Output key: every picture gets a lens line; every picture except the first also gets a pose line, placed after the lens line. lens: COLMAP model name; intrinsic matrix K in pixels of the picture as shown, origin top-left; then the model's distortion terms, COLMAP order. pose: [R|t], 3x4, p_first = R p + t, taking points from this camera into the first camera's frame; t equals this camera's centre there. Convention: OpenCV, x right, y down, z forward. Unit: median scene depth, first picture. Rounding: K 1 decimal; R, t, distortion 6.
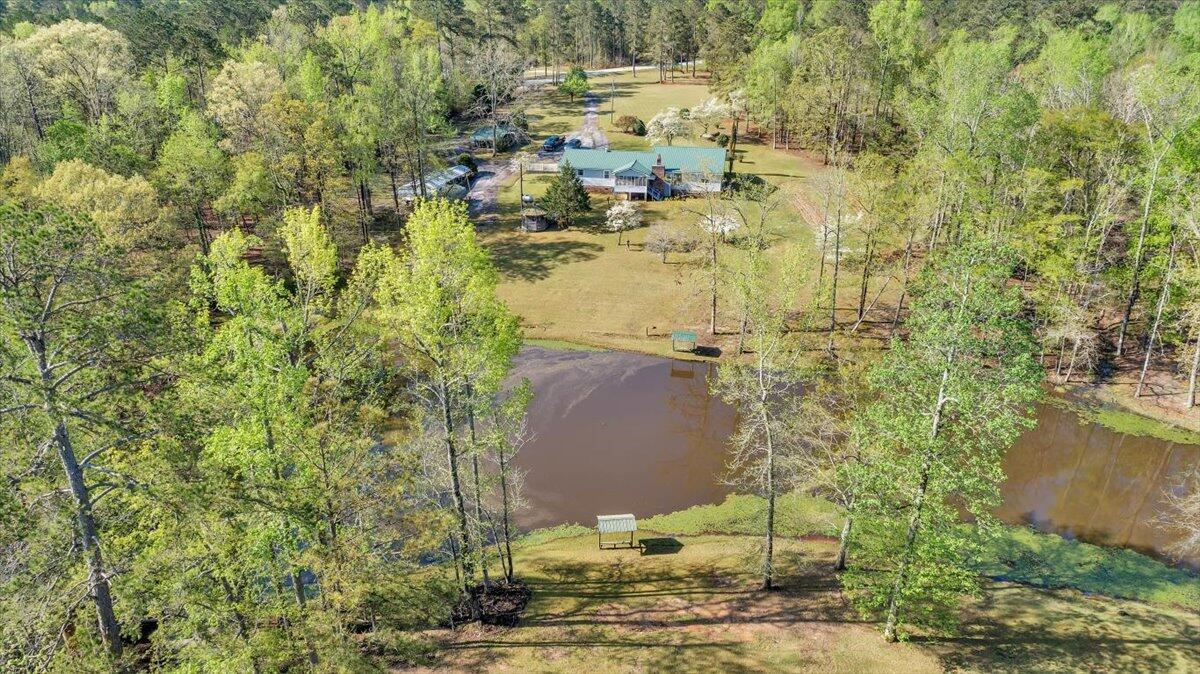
lens RADIAL K [[920.7, 0, 599.7], [0, 920.7, 339.0], [0, 0, 1]] dist [0.058506, 0.001023]
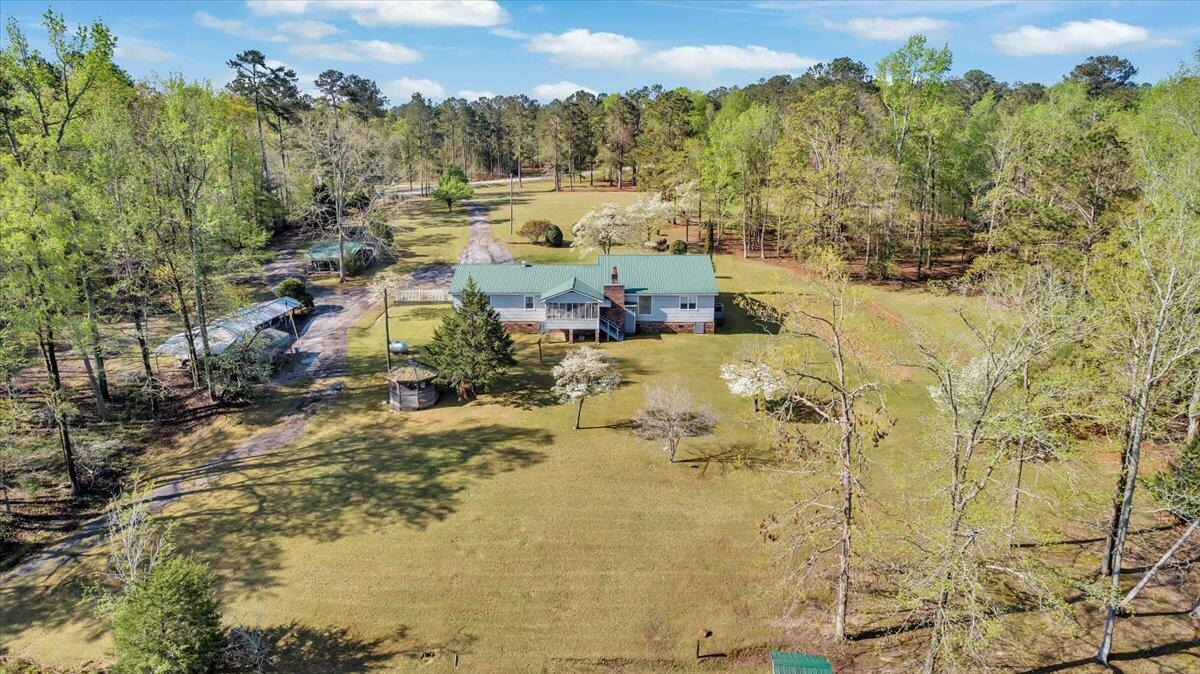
lens RADIAL K [[834.5, 0, 600.9], [0, 834.5, 338.9], [0, 0, 1]] dist [0.003490, -0.001543]
pose [[0.984423, -0.045570, 0.169809, -0.041720], [0.067709, 0.989595, -0.126953, -0.081426], [-0.162257, 0.136473, 0.977265, 0.458761]]
